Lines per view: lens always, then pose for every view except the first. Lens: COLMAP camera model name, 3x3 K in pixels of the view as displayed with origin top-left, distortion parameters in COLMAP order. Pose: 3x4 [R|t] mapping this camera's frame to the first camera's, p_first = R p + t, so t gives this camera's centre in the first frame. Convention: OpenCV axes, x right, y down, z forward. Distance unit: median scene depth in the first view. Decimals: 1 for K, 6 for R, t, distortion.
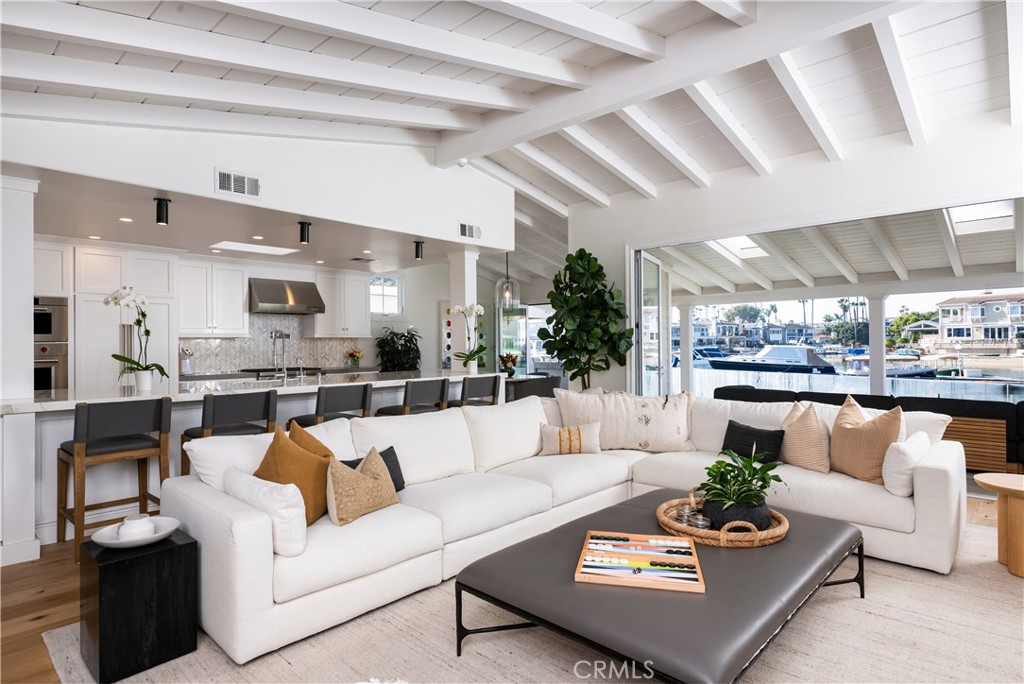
lens RADIAL K [[556.4, 0, 518.6], [0, 556.4, 322.9], [0, 0, 1]] dist [-0.002509, 0.002145]
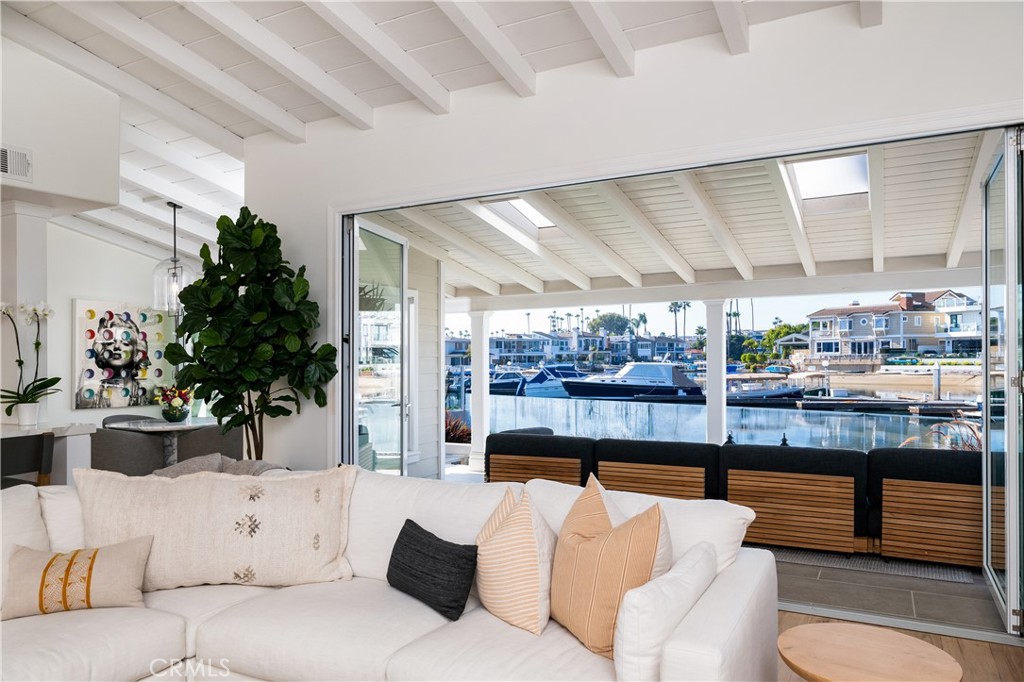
lens RADIAL K [[709.0, 0, 522.0], [0, 709.0, 345.8], [0, 0, 1]] dist [-0.007256, 0.007838]
pose [[0.966269, 0.001823, 0.257529, 0.020118], [-0.006077, 0.999858, 0.015723, -0.000235], [-0.257464, -0.016758, 0.966143, 0.020514]]
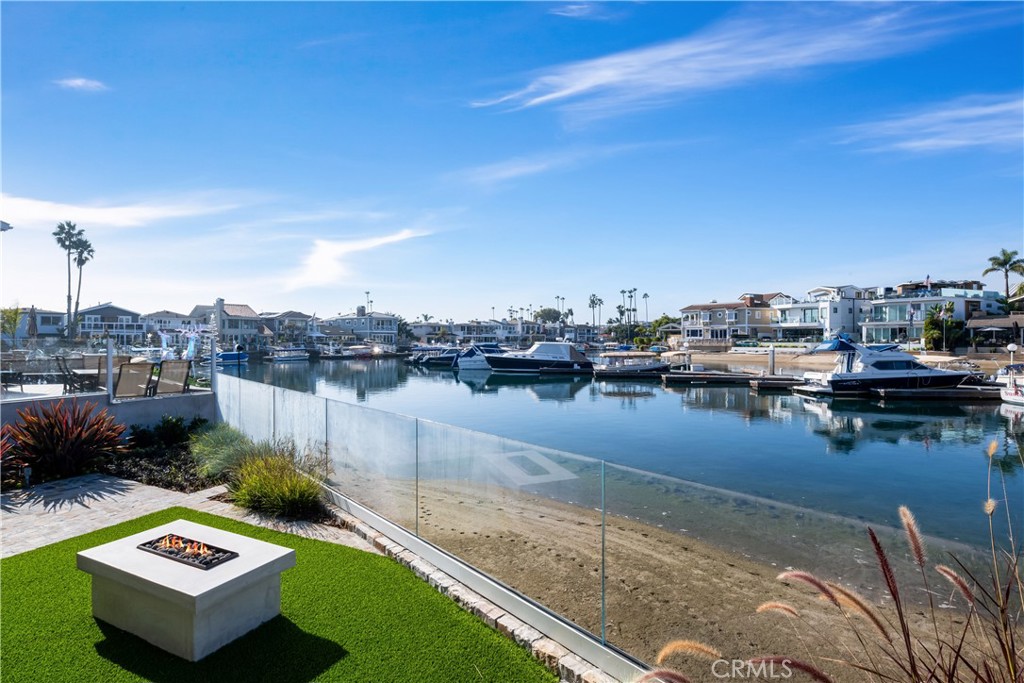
lens RADIAL K [[500.2, 0, 518.0], [0, 500.2, 321.6], [0, 0, 1]] dist [-0.002868, -0.000242]
pose [[0.948288, 0.021142, 0.316706, 0.104023], [-0.021434, 0.999767, -0.002563, 0.004594], [-0.316686, -0.004358, 0.948520, 0.105754]]
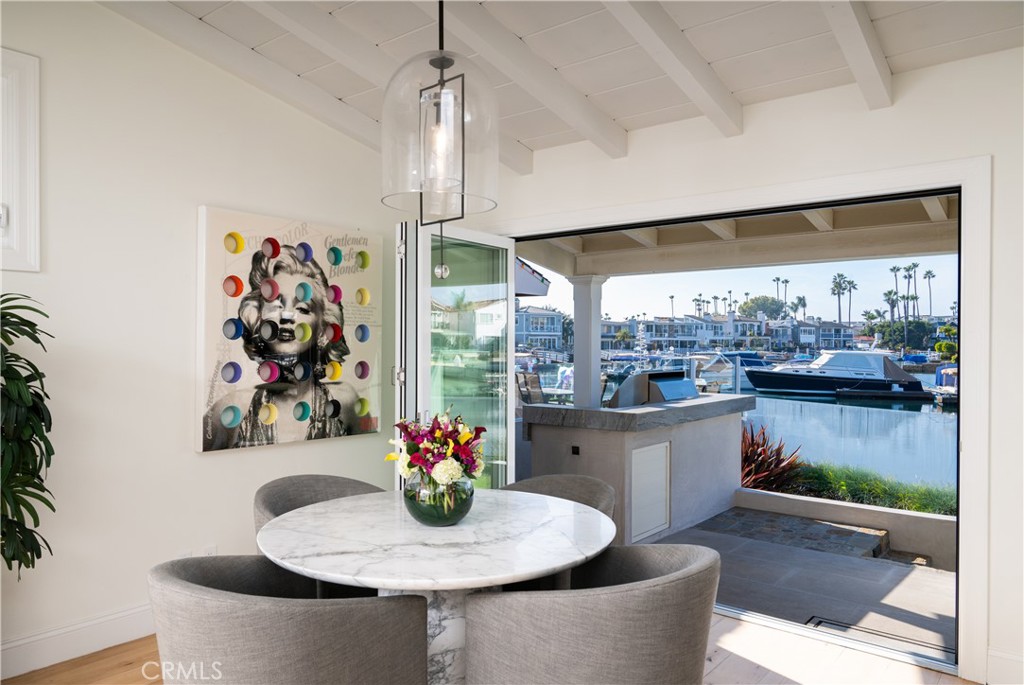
lens RADIAL K [[720.7, 0, 511.2], [0, 720.7, 346.2], [0, 0, 1]] dist [-0.027102, 0.001858]
pose [[0.998759, 0.012123, 0.048304, -0.000721], [-0.014141, 0.999032, 0.041658, 0.002159], [-0.047752, -0.042289, 0.997964, 0.098197]]
